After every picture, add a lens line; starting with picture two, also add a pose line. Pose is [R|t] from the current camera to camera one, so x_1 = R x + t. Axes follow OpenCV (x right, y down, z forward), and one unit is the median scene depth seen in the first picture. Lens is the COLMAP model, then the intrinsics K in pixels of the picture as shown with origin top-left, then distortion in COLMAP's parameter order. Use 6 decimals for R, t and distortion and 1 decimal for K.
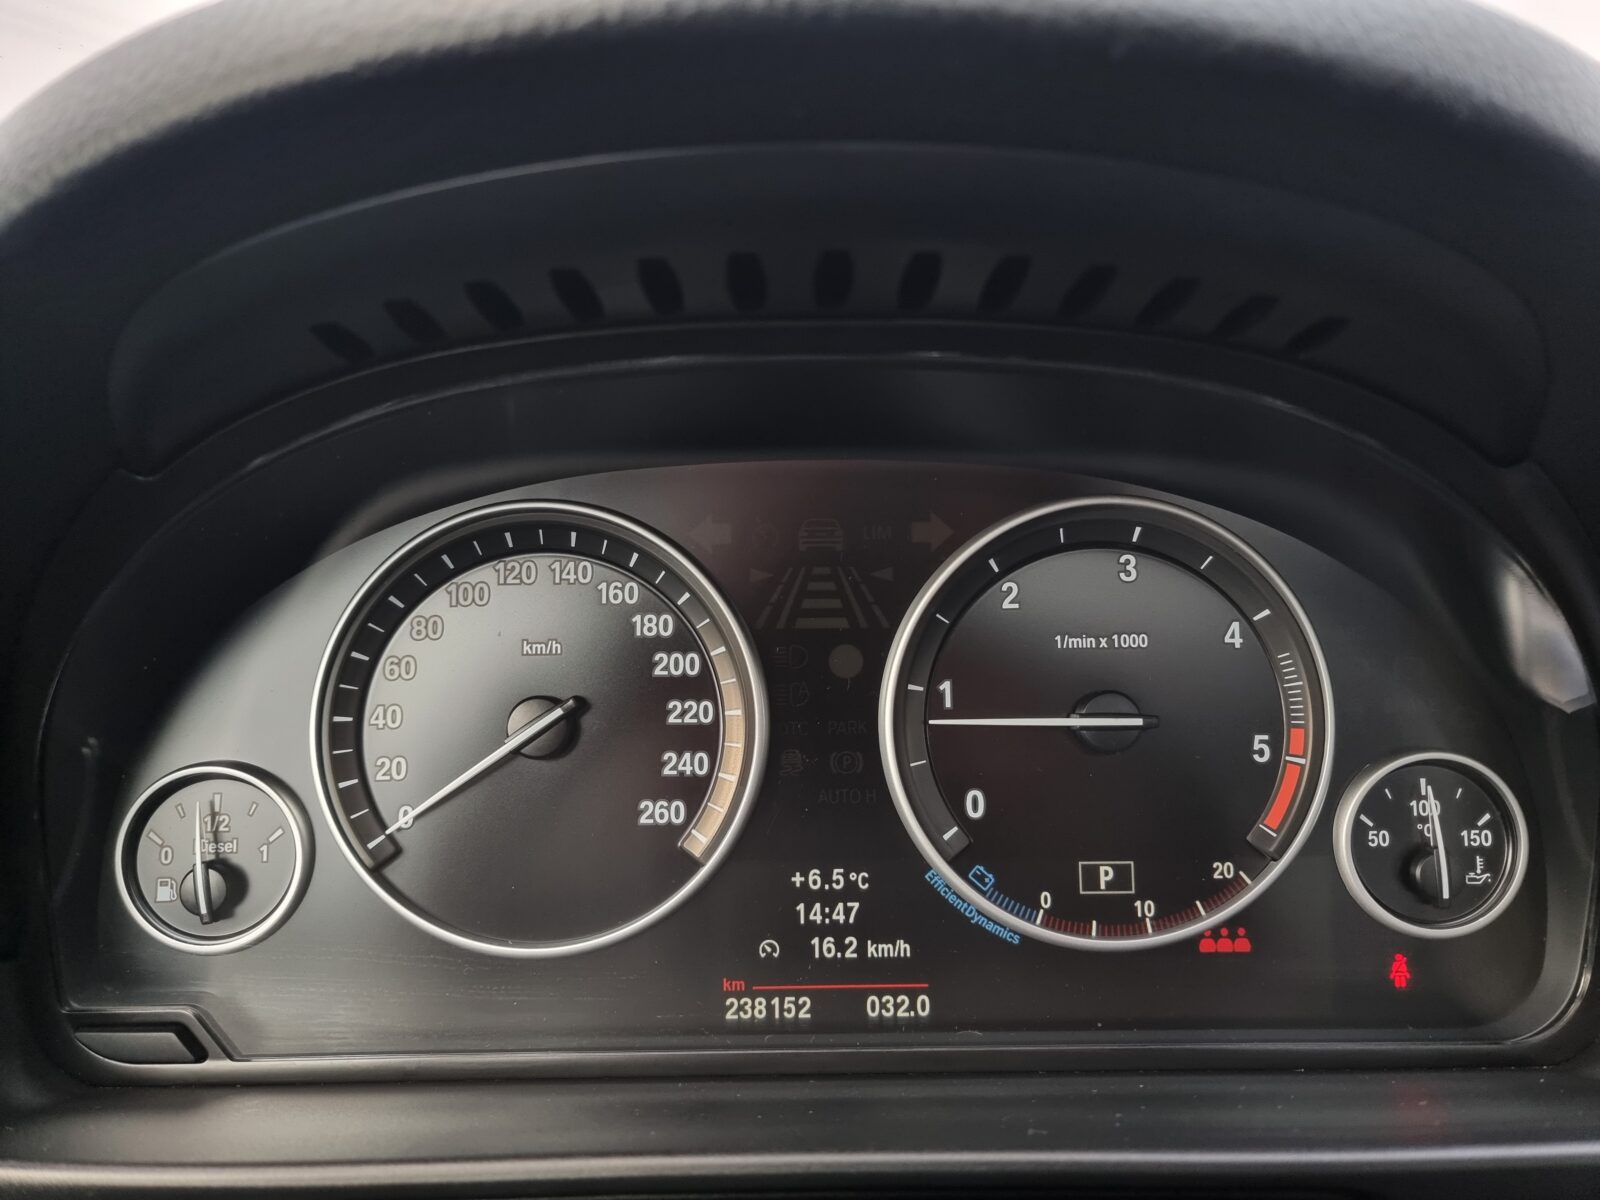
lens RADIAL K [[1113.1, 0, 802.1], [0, 1113.1, 598.8], [0, 0, 1]] dist [0.058051, -0.051137]
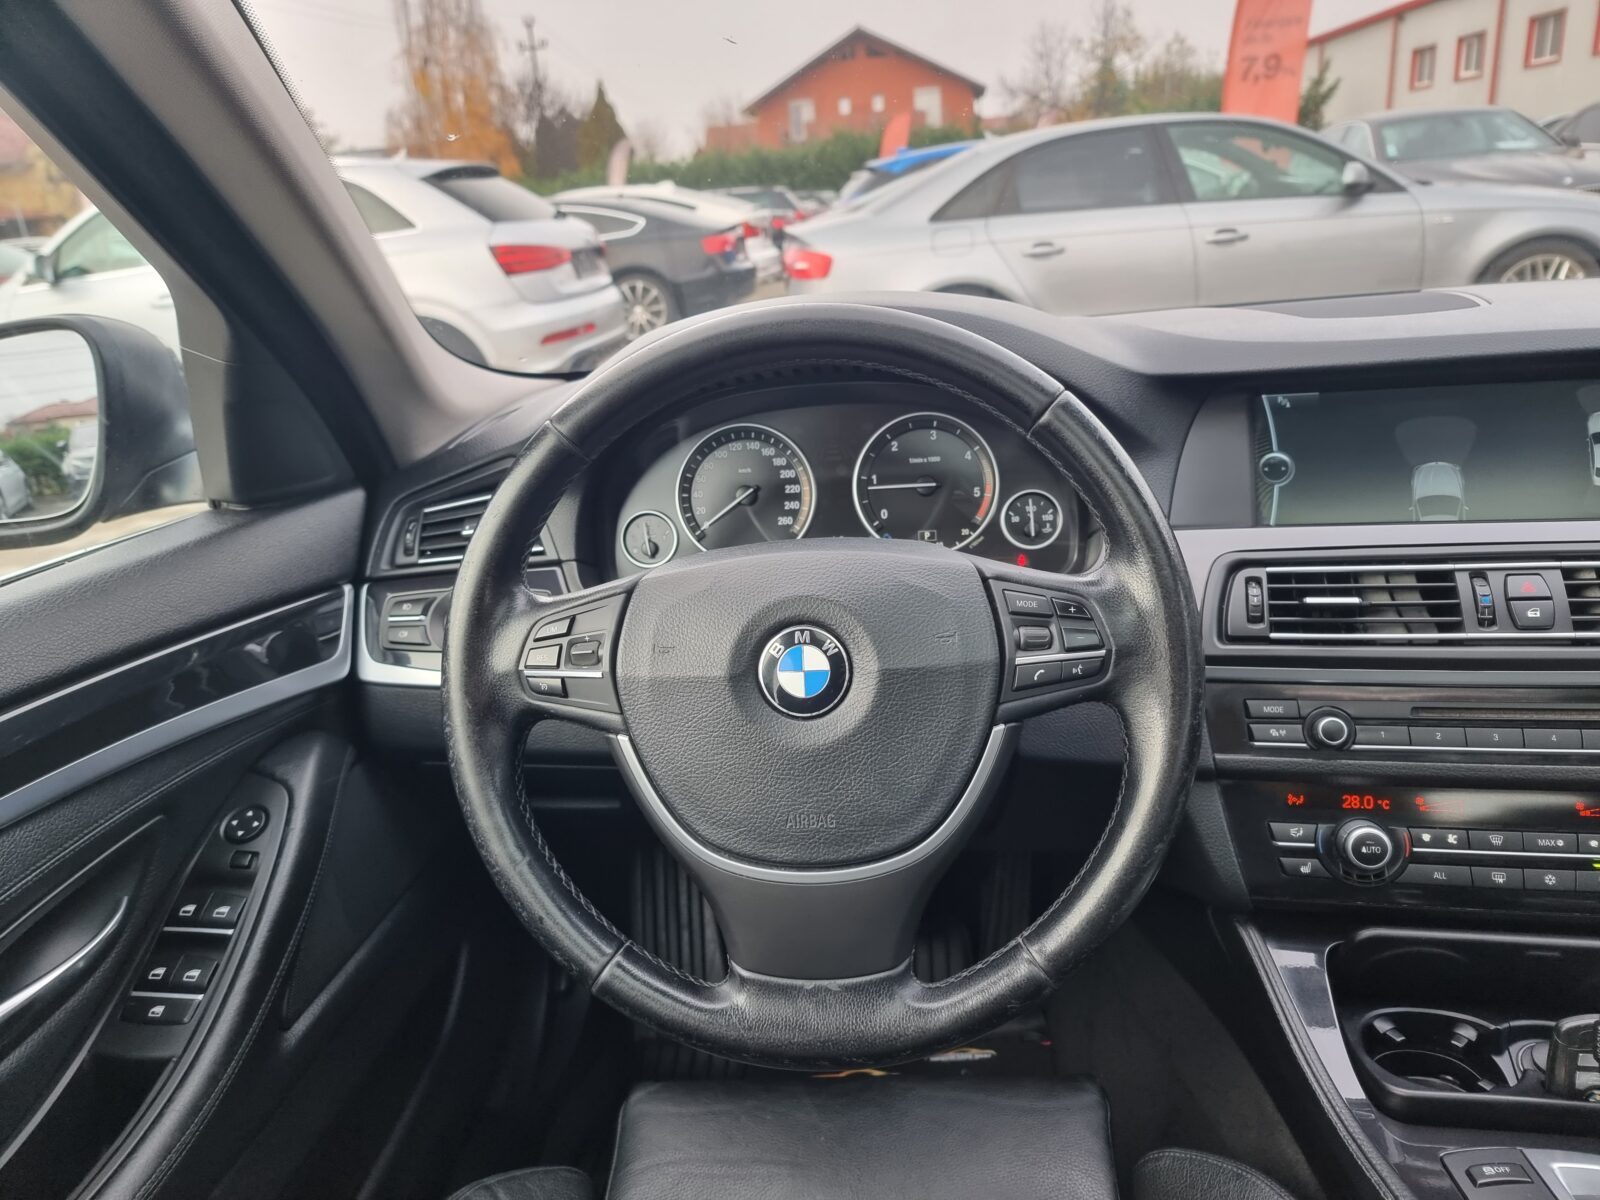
lens RADIAL K [[1113.1, 0, 802.5], [0, 1113.1, 603.6], [0, 0, 1]] dist [0.058051, -0.051137]
pose [[0.992717, -0.033981, -0.115578, 0.278662], [0.045076, 0.994477, 0.094779, 0.127203], [0.111719, -0.099298, 0.988766, -2.126303]]
